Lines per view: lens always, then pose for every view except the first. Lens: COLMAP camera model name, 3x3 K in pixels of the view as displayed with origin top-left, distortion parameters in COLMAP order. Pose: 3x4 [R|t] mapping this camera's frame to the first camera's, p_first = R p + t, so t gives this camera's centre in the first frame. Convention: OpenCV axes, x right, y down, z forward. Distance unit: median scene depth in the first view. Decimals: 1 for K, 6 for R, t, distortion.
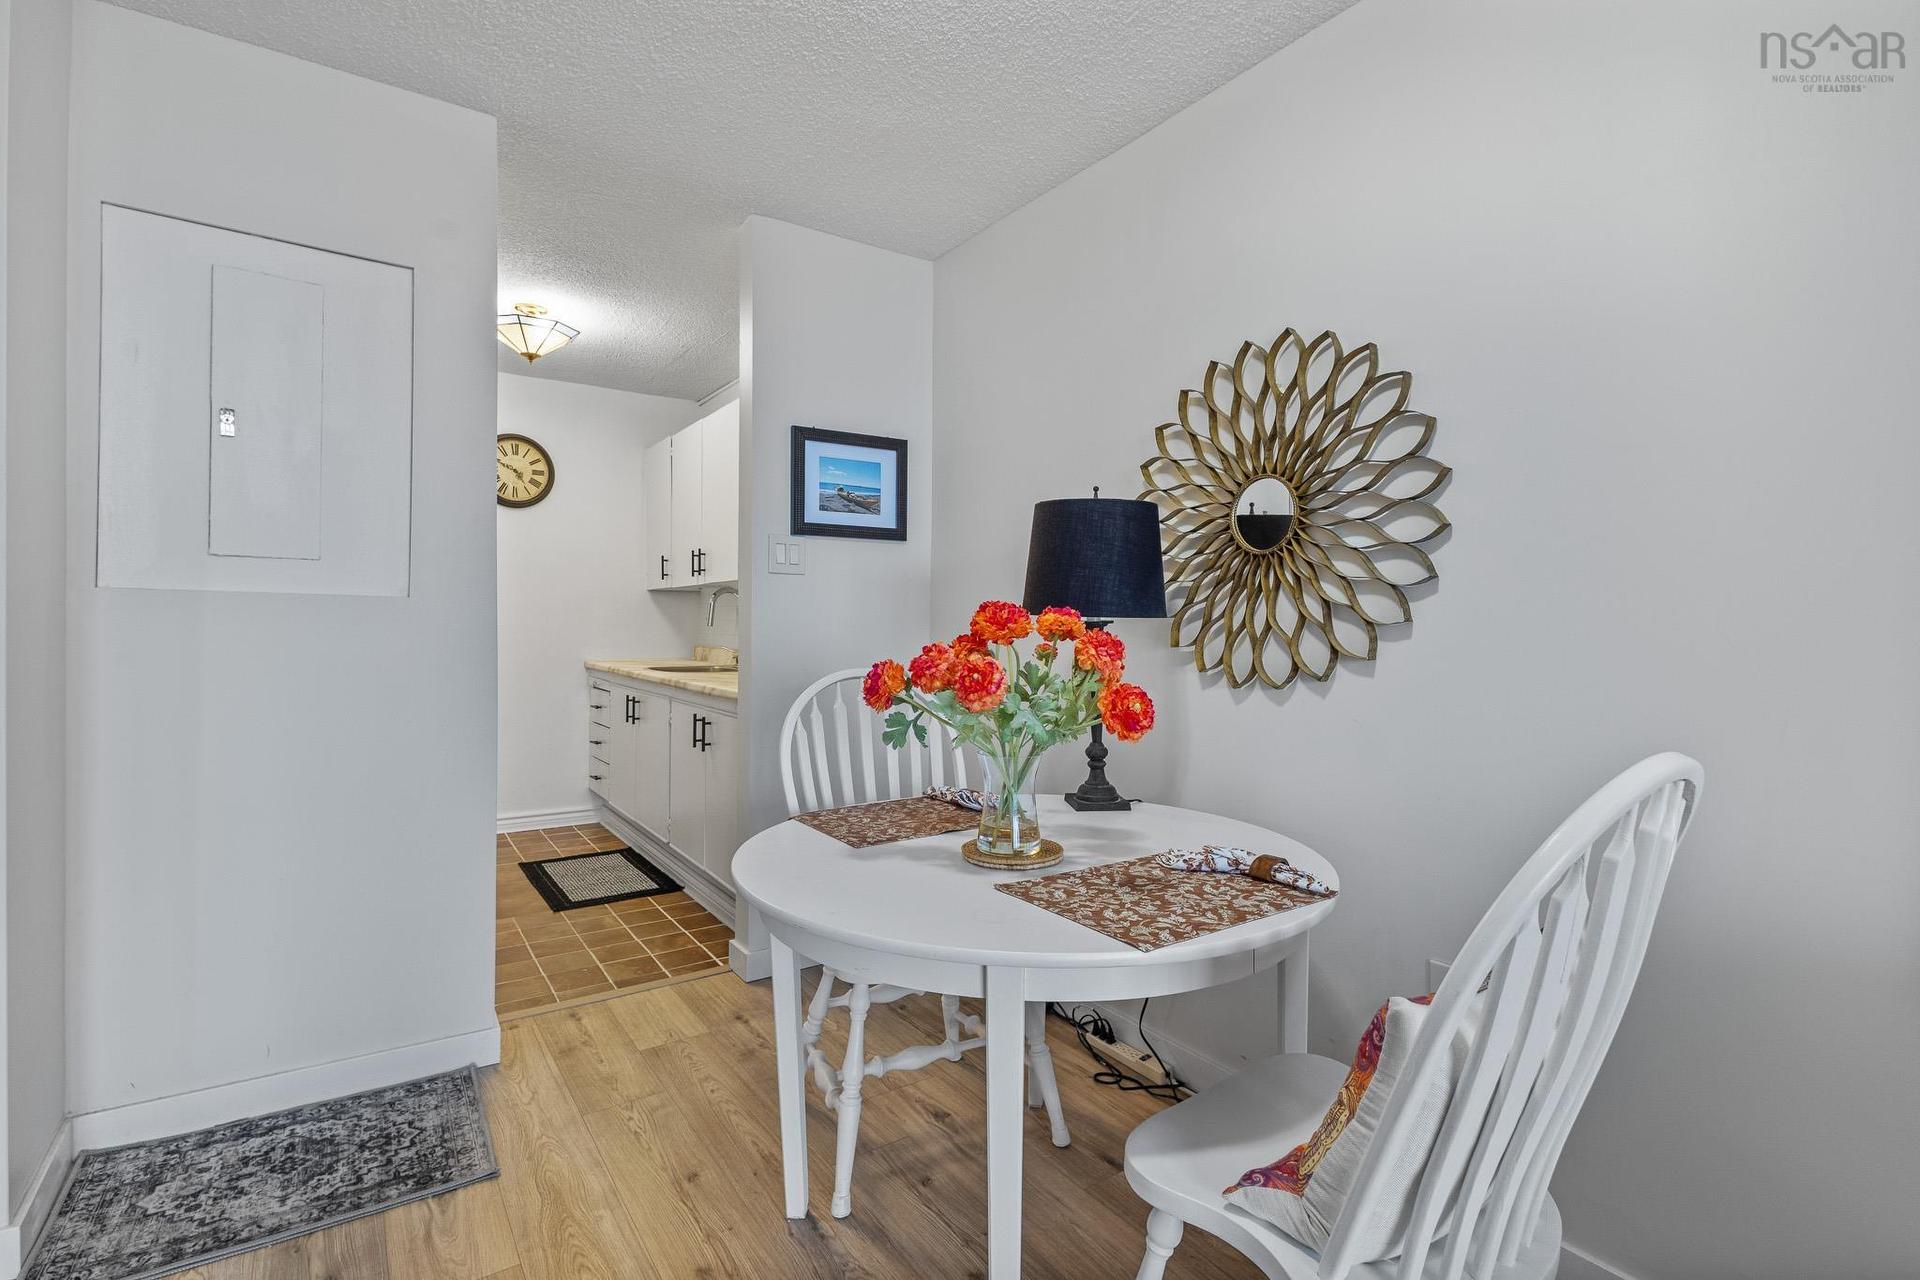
lens RADIAL K [[885.3, 0, 949.6], [0, 885.3, 630.0], [0, 0, 1]] dist [0.001584, -0.000253]
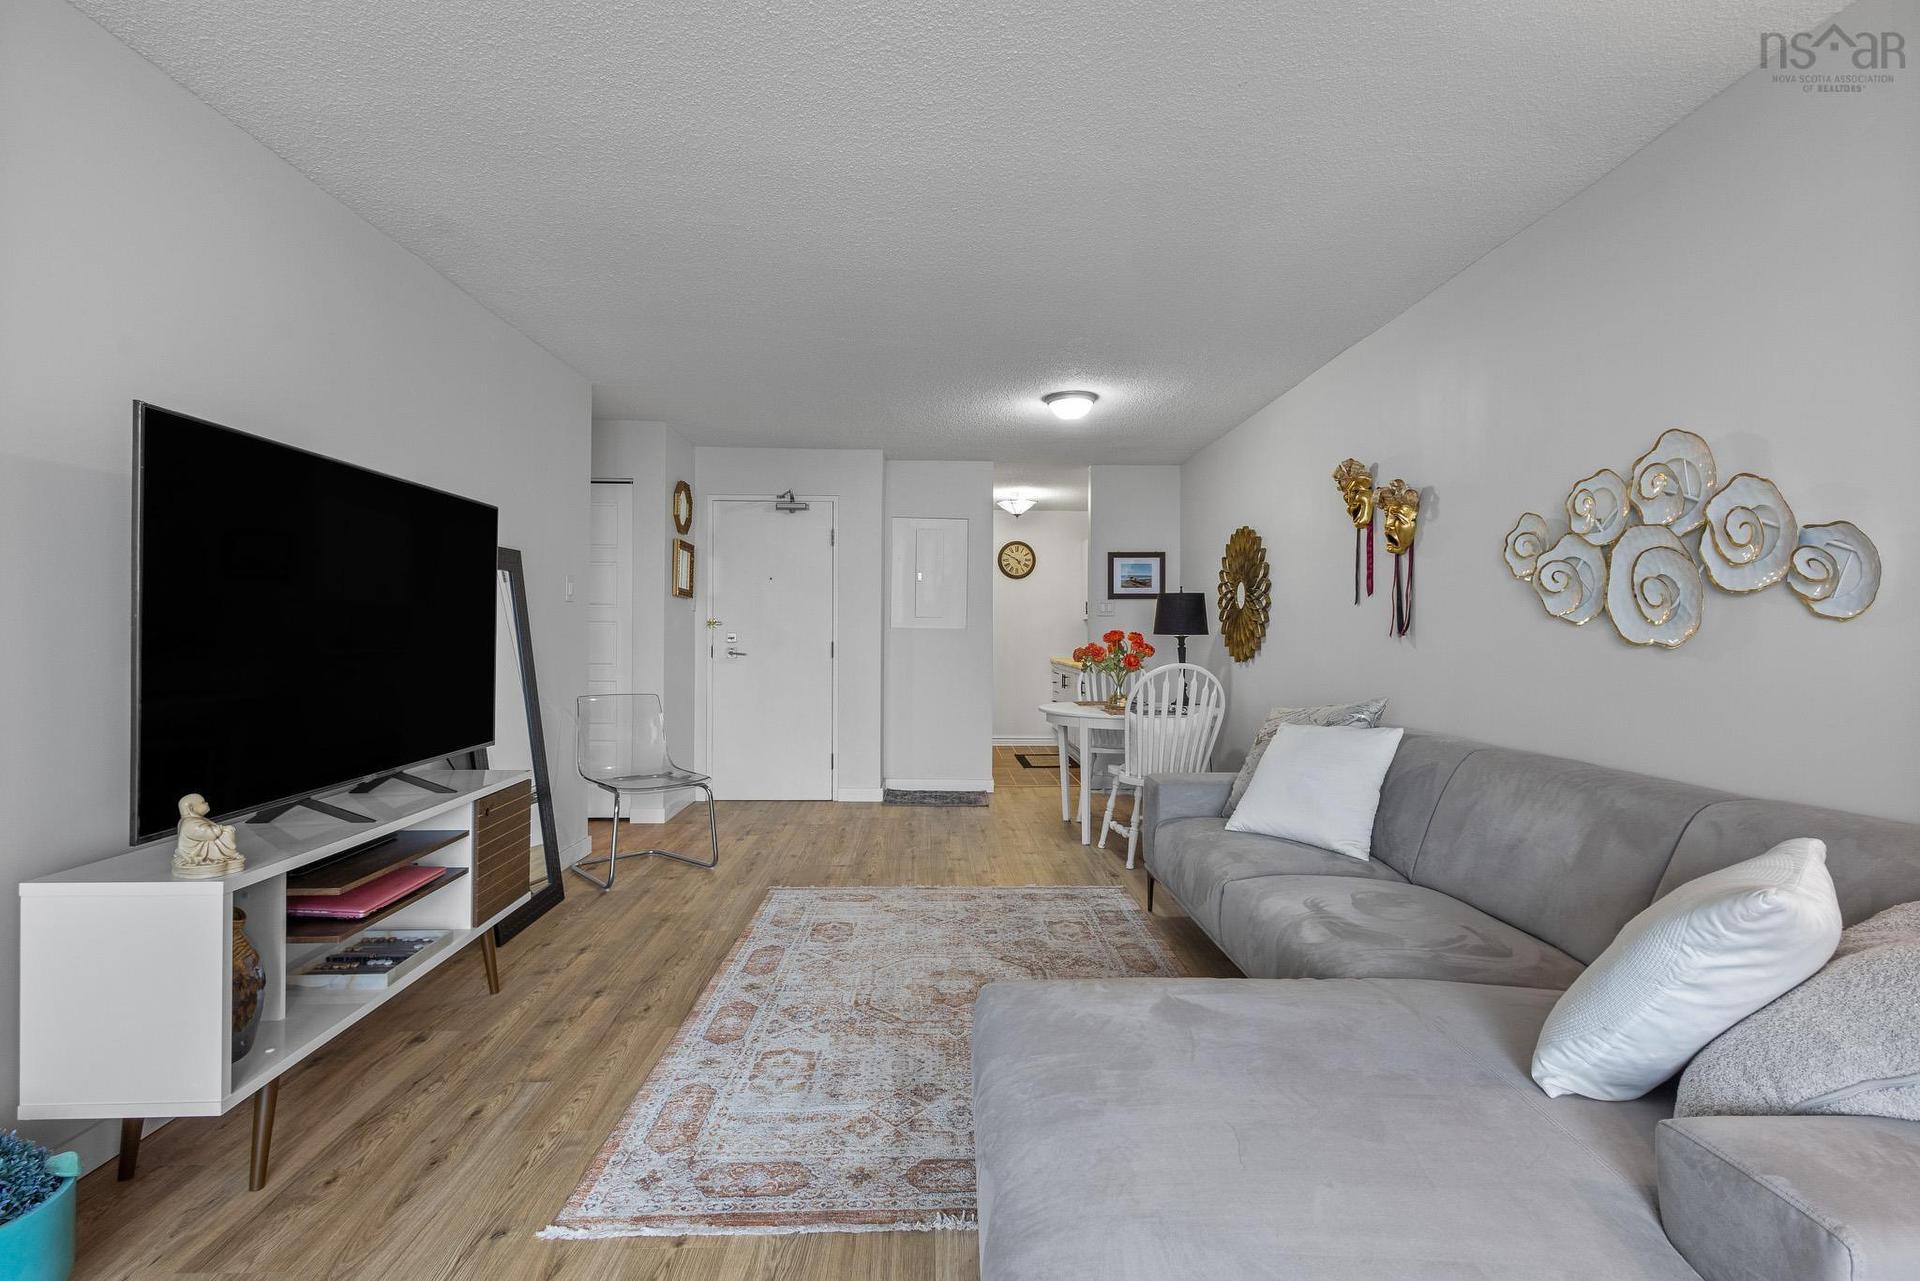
lens RADIAL K [[885.3, 0, 949.6], [0, 885.3, 630.5], [0, 0, 1]] dist [0.001584, -0.000253]
pose [[0.834697, -0.007549, -0.550658, 0.499704], [-0.001809, 0.999863, -0.016449, 0.008364], [0.550707, 0.014726, 0.834569, -0.770746]]
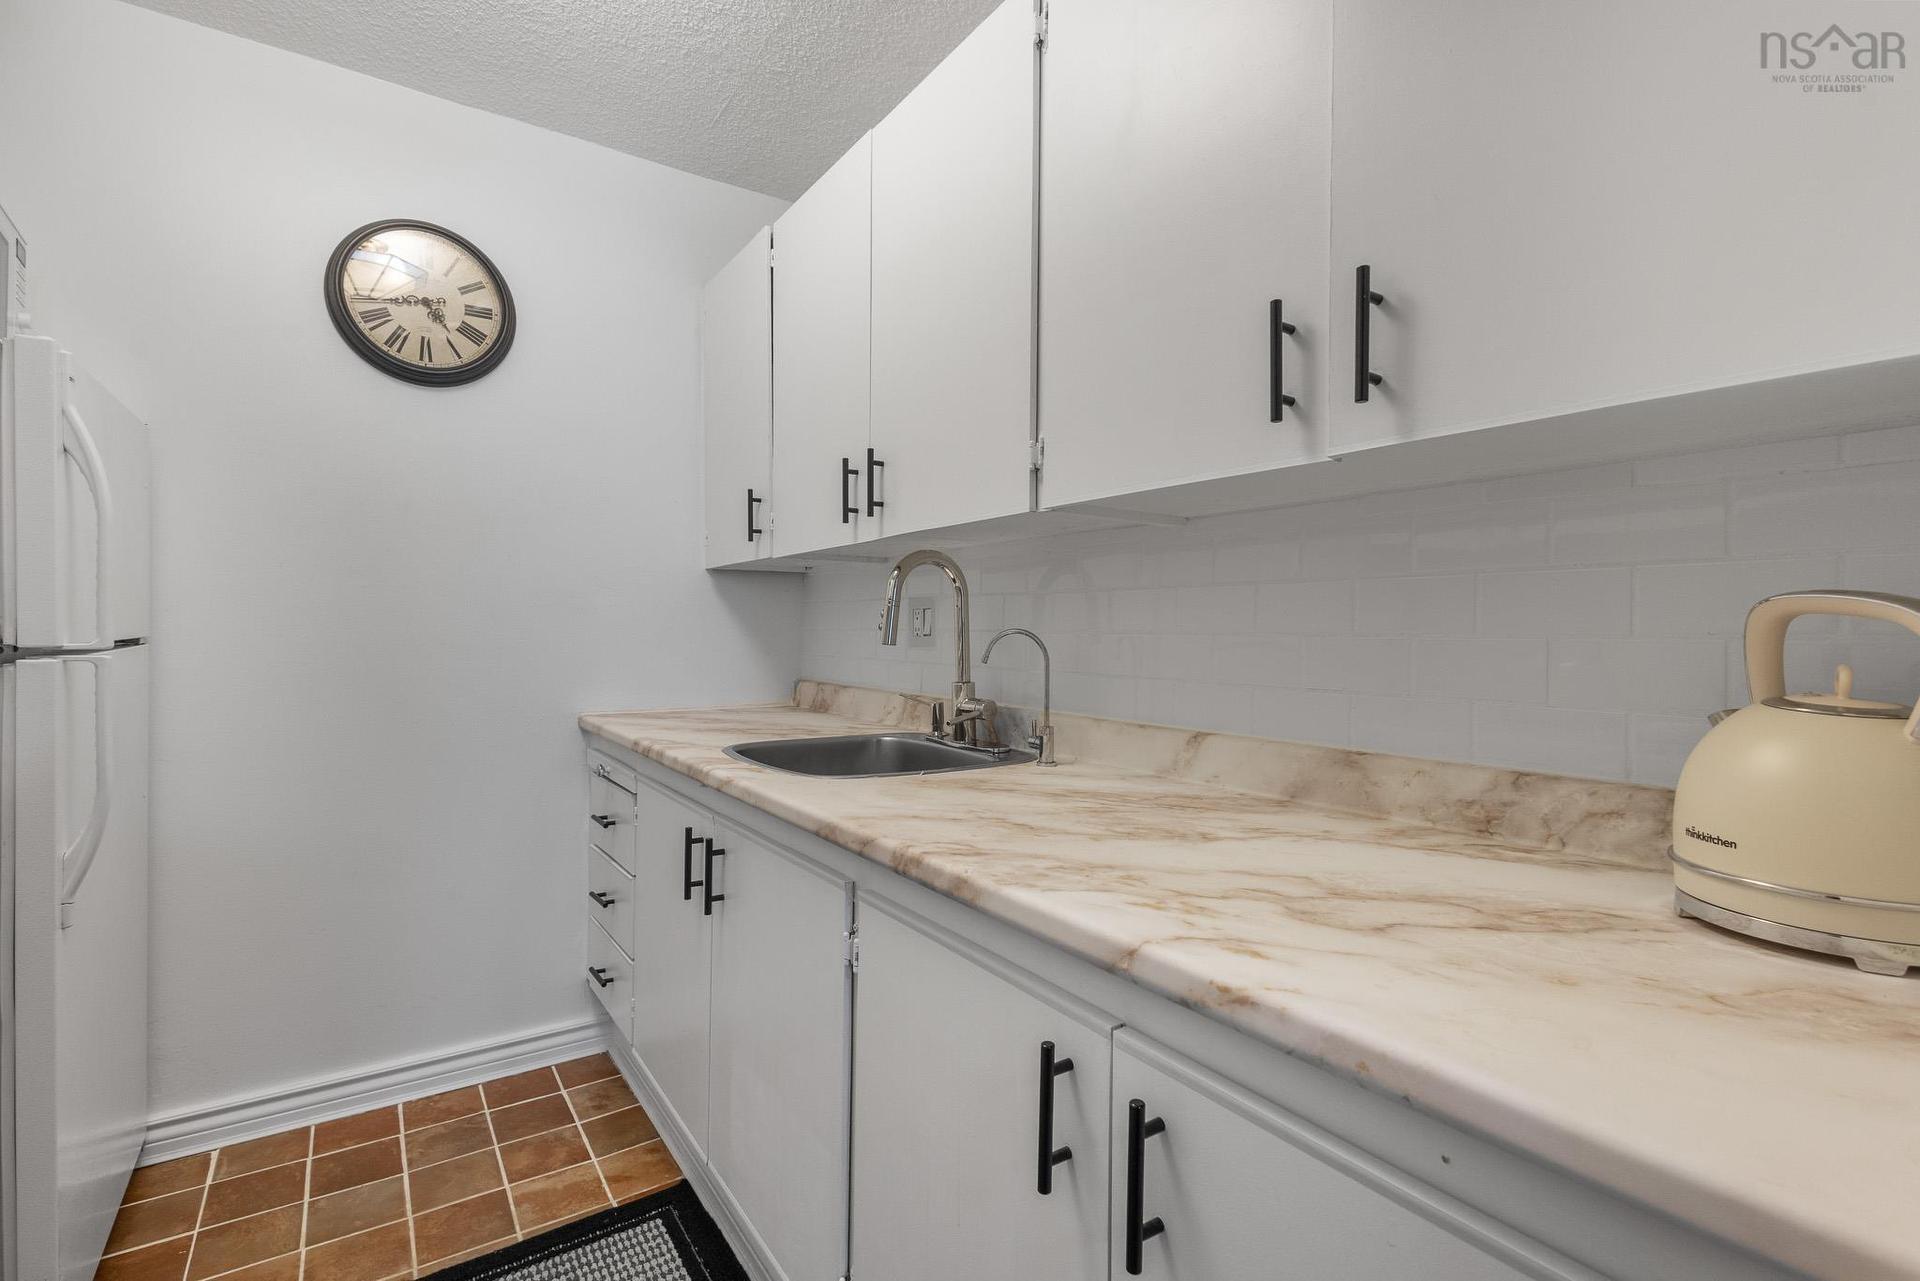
lens RADIAL K [[874.3, 0, 955.7], [0, 874.3, 633.9], [0, 0, 1]] dist [0.010882, -0.003757]
pose [[0.999974, 0.002138, 0.006910, -0.240200], [-0.002114, 0.999992, -0.003454, -0.008495], [-0.006917, 0.003440, 0.999970, 0.595467]]
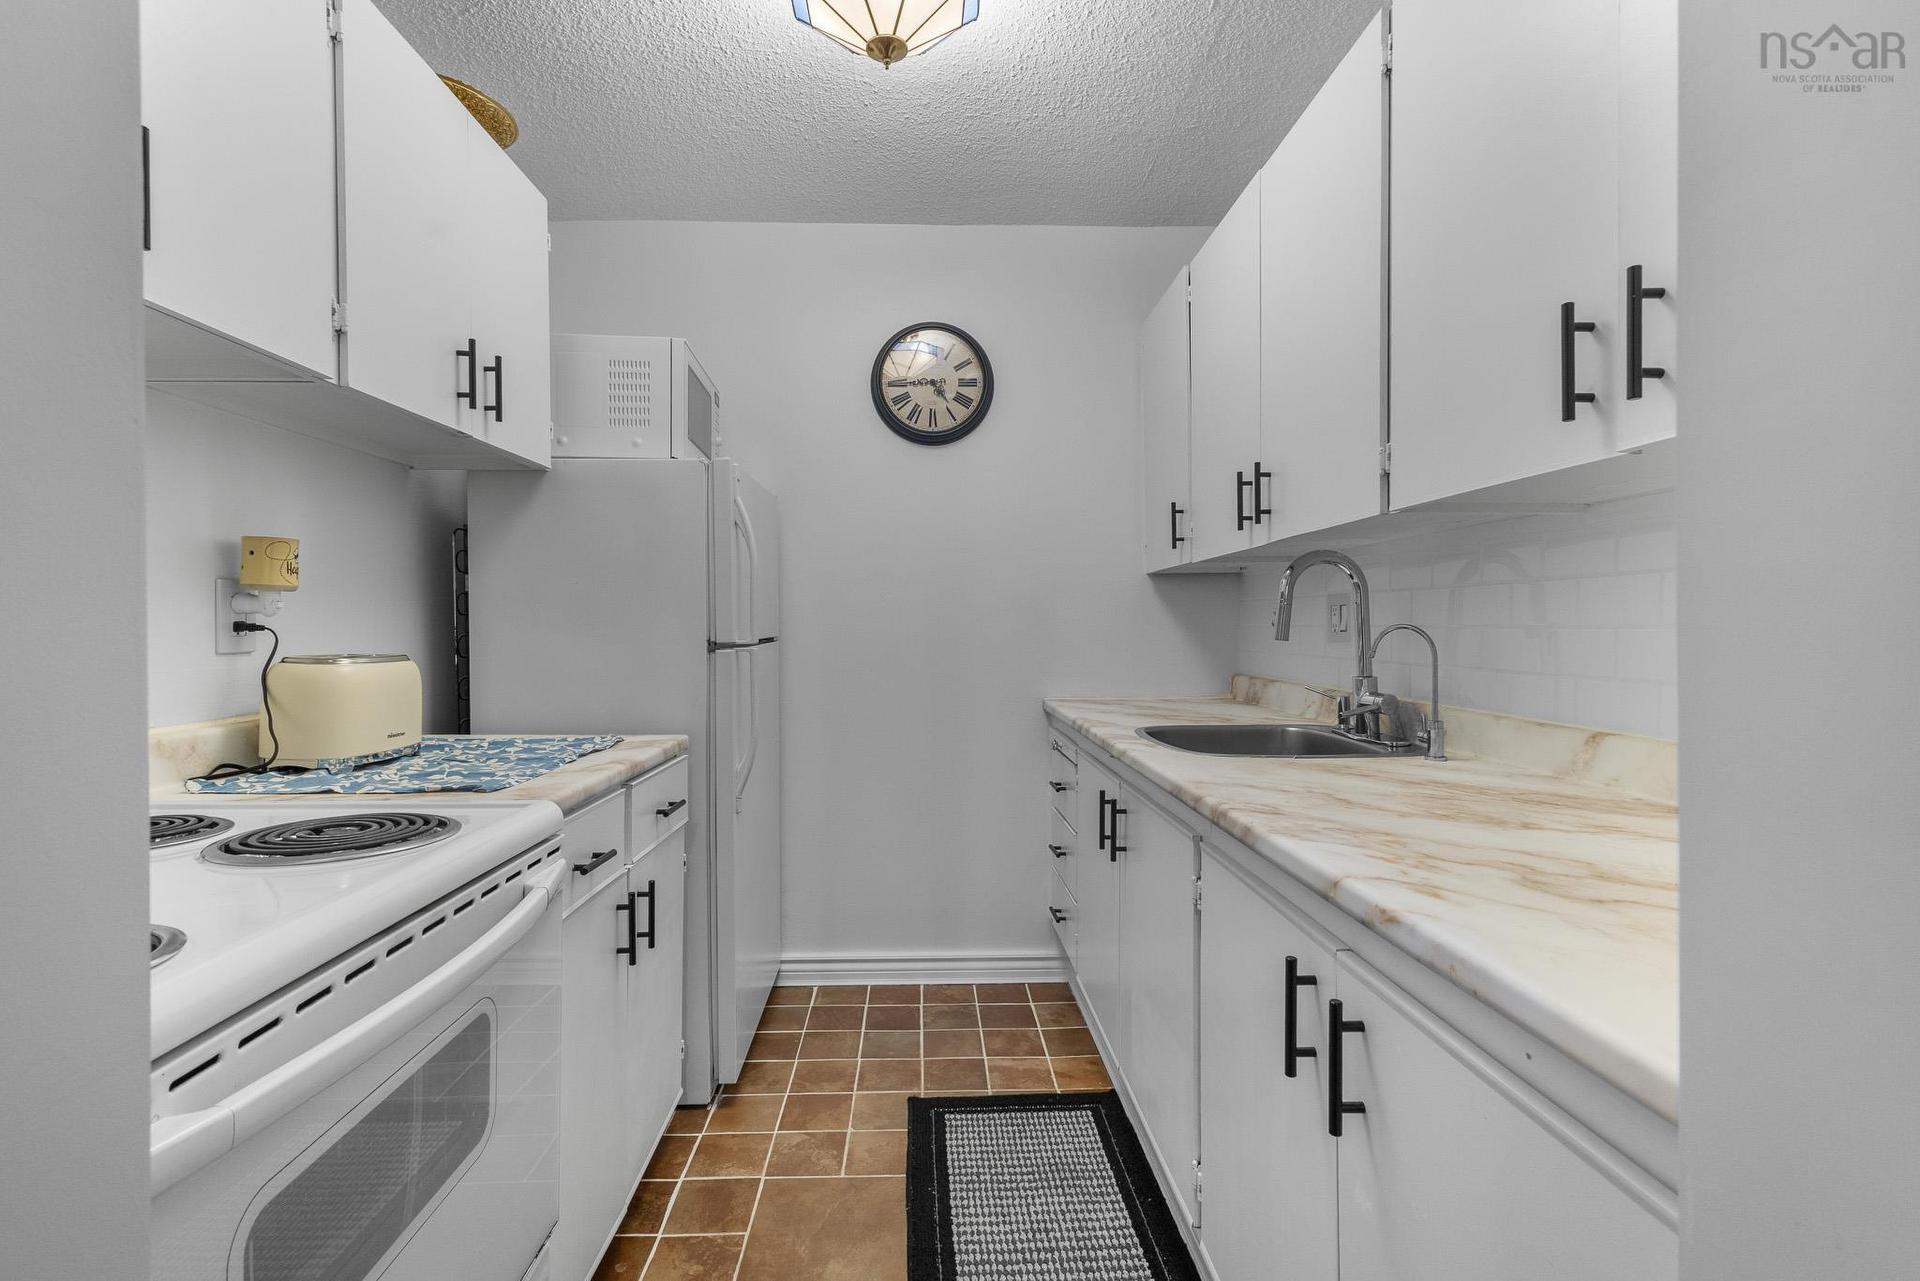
lens RADIAL K [[885.3, 0, 949.6], [0, 885.3, 630.5], [0, 0, 1]] dist [0.001584, -0.000253]
pose [[0.847926, -0.006908, -0.530070, -0.176472], [0.004851, 0.999974, -0.005272, -0.008145], [0.530092, 0.001899, 0.847938, 0.539191]]
